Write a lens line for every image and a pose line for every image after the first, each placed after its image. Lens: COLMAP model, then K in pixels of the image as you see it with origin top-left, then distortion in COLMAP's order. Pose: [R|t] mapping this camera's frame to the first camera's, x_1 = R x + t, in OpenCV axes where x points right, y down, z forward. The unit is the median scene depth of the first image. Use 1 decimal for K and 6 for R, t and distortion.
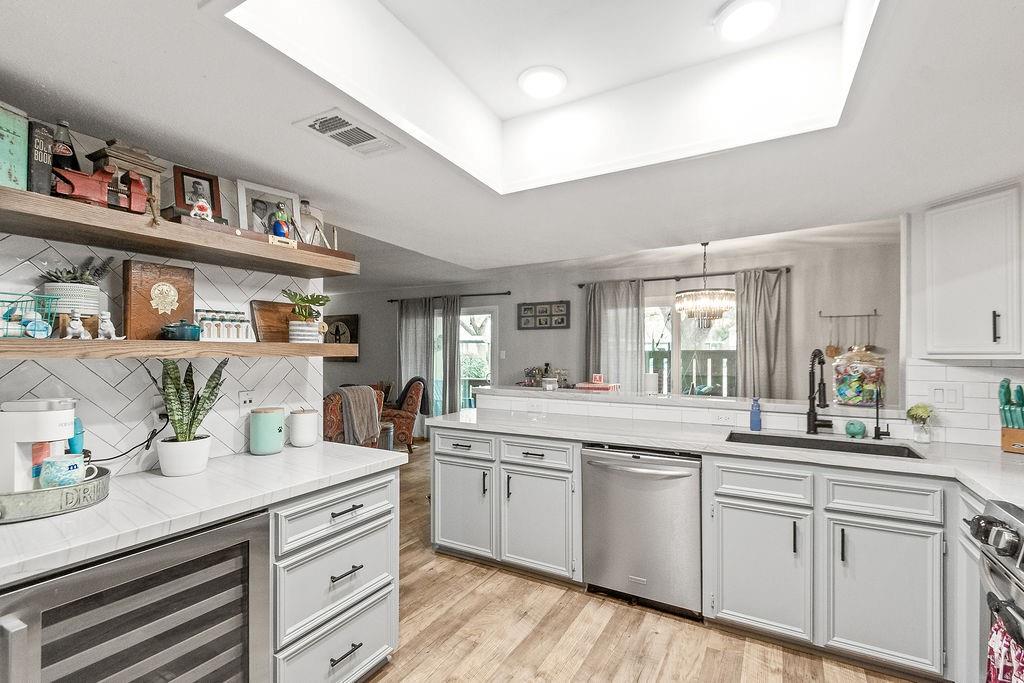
lens RADIAL K [[451.7, 0, 505.9], [0, 451.7, 349.3], [0, 0, 1]] dist [0.009073, -0.003820]
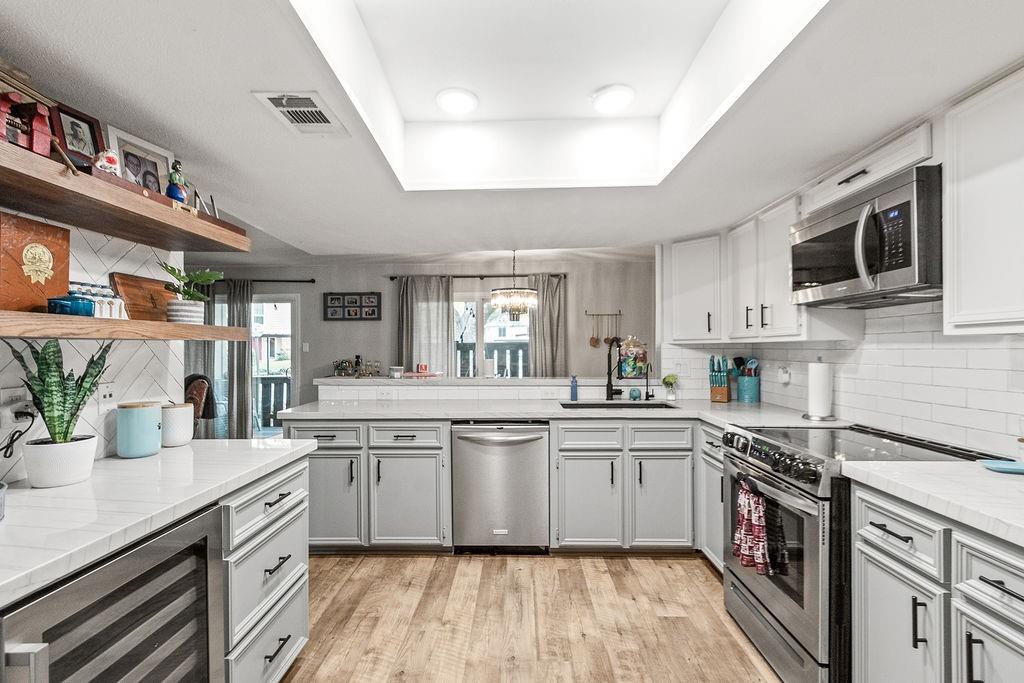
lens RADIAL K [[451.7, 0, 513.9], [0, 451.7, 344.1], [0, 0, 1]] dist [0.009073, -0.003820]
pose [[0.880062, -0.004606, 0.474836, -0.269405], [0.003924, 0.999989, 0.002428, 0.019652], [-0.474843, -0.000273, 0.880071, -0.061670]]
